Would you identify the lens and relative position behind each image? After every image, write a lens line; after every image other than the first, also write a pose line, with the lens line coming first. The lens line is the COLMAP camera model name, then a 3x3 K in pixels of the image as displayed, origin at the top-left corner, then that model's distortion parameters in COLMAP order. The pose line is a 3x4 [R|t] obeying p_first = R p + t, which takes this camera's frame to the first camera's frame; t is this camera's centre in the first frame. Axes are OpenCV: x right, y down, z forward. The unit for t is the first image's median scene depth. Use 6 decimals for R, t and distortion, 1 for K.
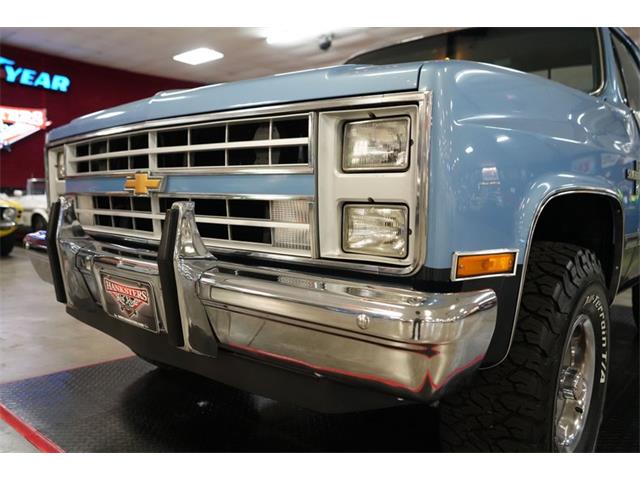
lens RADIAL K [[508.3, 0, 320.0], [0, 508.3, 240.0], [0, 0, 1]] dist [-0.009678, 0.005221]
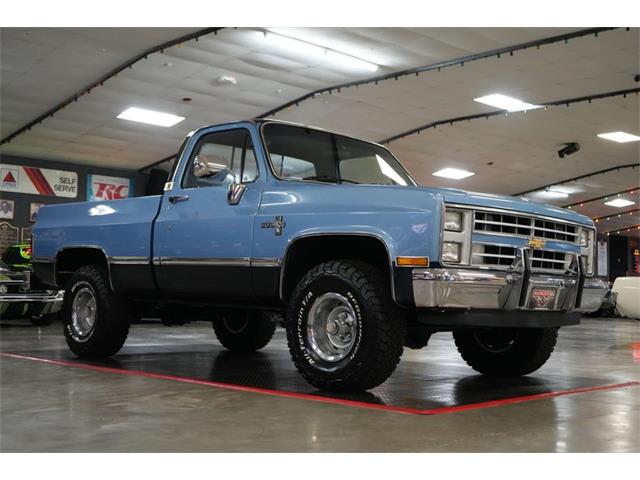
lens RADIAL K [[836.5, 0, 320.0], [0, 836.5, 240.0], [0, 0, 1]] dist [-0.008028, -0.002546]
pose [[0.066700, 0.036318, 0.997112, -4.538718], [0.048572, 0.998034, -0.039601, -0.036125], [-0.996590, 0.051073, 0.064805, 1.960394]]
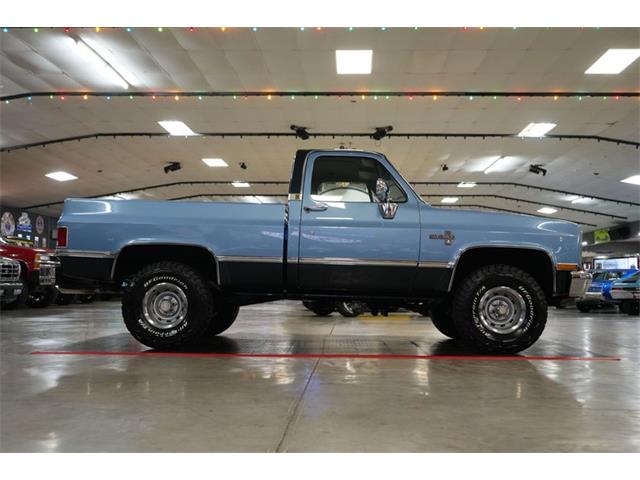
lens RADIAL K [[704.4, 0, 320.0], [0, 704.4, 240.0], [0, 0, 1]] dist [0.008760, 0.012146]
pose [[-0.633345, 0.018373, 0.773651, -3.569570], [0.023000, 0.999723, -0.004913, -0.268204], [-0.773527, 0.014683, -0.633593, 6.235915]]
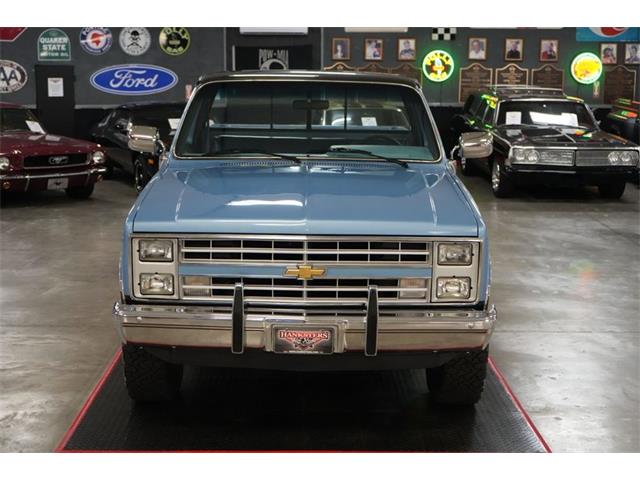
lens RADIAL K [[998.3, 0, 320.0], [0, 998.3, 240.0], [0, 0, 1]] dist [-0.024174, 0.024000]
pose [[0.746697, -0.137498, 0.650798, -2.899197], [0.056100, 0.987934, 0.144359, -0.817332], [-0.662794, -0.071283, 0.745401, -1.779897]]
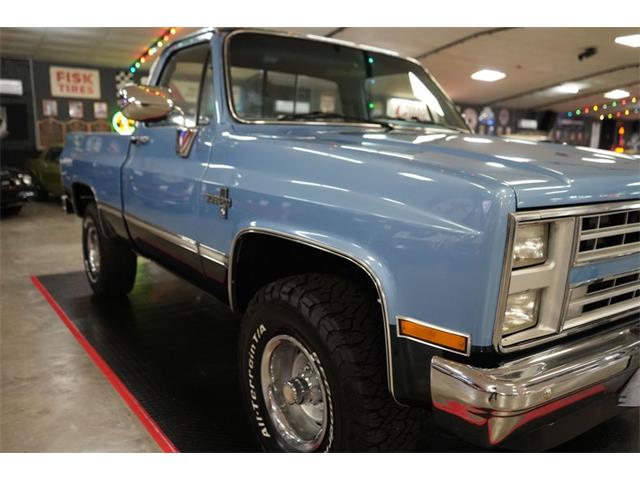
lens RADIAL K [[508.3, 0, 320.0], [0, 508.3, 240.0], [0, 0, 1]] dist [-0.009678, 0.005221]
pose [[0.208448, -0.194665, 0.958465, -1.844118], [0.055786, 0.980763, 0.187061, -0.455509], [-0.976441, 0.014476, 0.215297, 1.797603]]
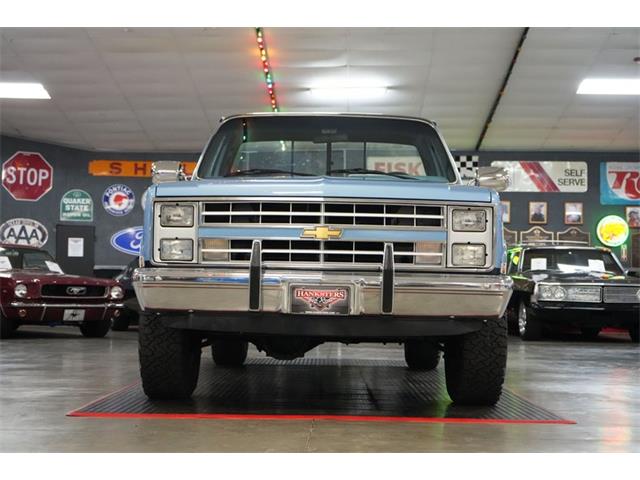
lens RADIAL K [[1046.3, 0, 320.0], [0, 1046.3, 240.0], [0, 0, 1]] dist [-0.020157, -0.053159]
pose [[0.761819, 0.015768, 0.647598, -3.128024], [0.051989, 0.994991, -0.085385, 0.255143], [-0.645700, 0.098716, 0.757183, -1.992186]]
